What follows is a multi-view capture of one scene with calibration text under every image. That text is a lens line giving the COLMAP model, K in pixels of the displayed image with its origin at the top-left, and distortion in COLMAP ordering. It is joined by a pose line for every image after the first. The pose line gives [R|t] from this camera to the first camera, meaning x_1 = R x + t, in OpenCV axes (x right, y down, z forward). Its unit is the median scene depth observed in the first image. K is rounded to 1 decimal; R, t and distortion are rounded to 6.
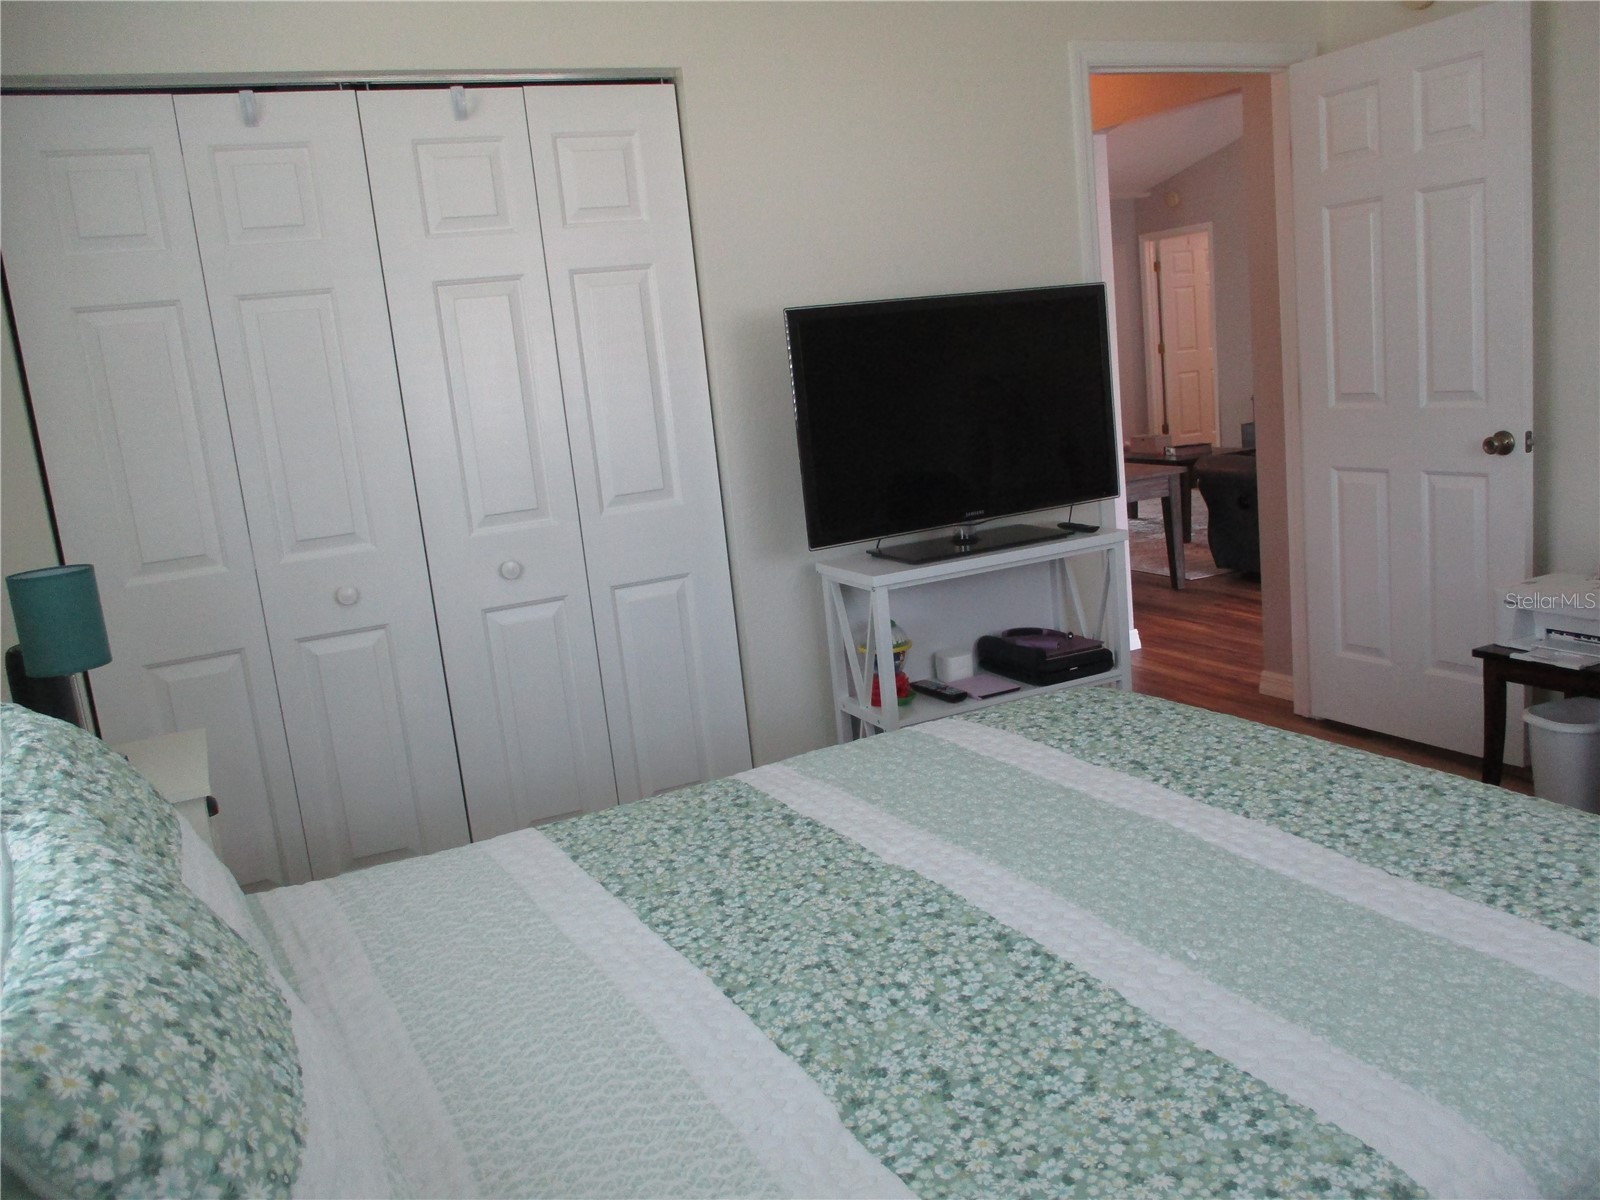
lens RADIAL K [[1342.6, 0, 808.9], [0, 1342.6, 603.7], [0, 0, 1]] dist [-0.025867, -0.008190]
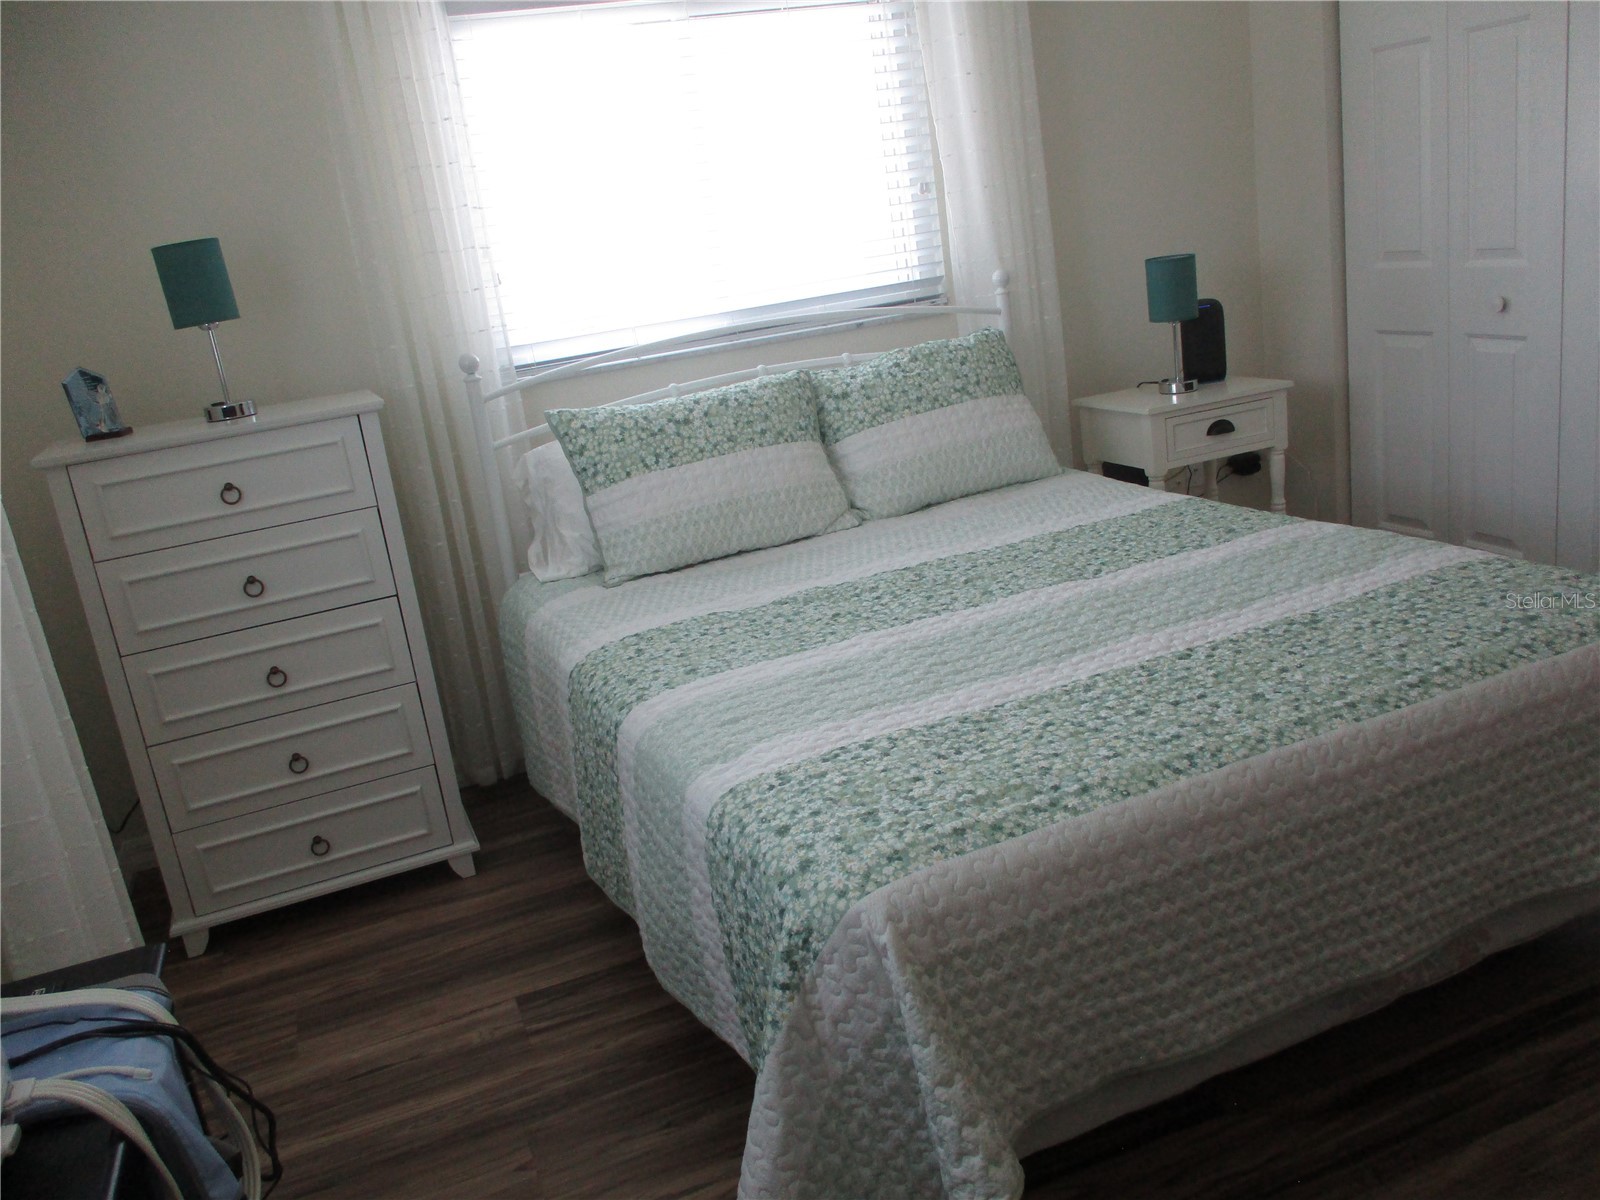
lens RADIAL K [[1342.6, 0, 808.9], [0, 1342.6, 603.7], [0, 0, 1]] dist [-0.025867, -0.008190]
pose [[-0.054426, 0.380213, -0.923296, 0.849302], [-0.050867, 0.922410, 0.382846, -0.179782], [0.997221, 0.067802, -0.030863, 0.492923]]
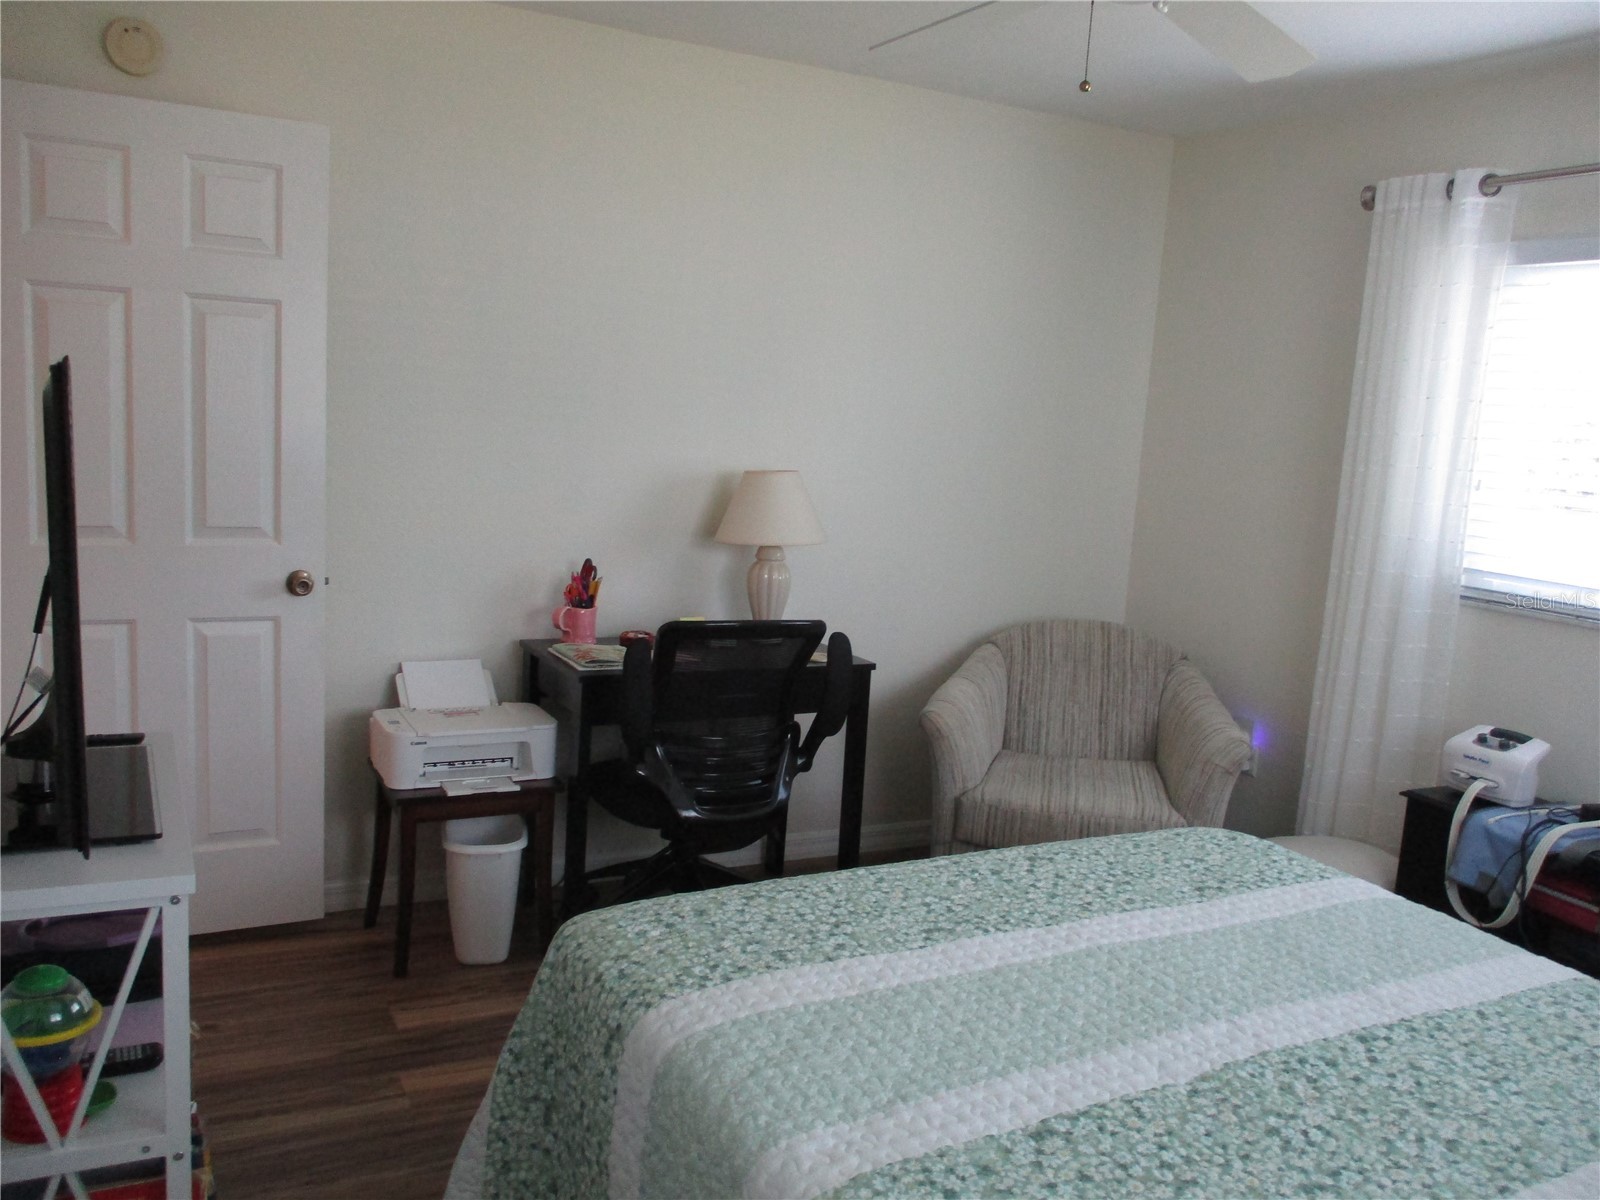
lens RADIAL K [[1342.6, 0, 808.9], [0, 1342.6, 603.7], [0, 0, 1]] dist [-0.025867, -0.008190]
pose [[-0.045148, -0.049583, 0.997749, -0.525549], [0.127787, 0.990276, 0.054993, -0.133755], [-0.990774, 0.129982, -0.038373, 0.809134]]
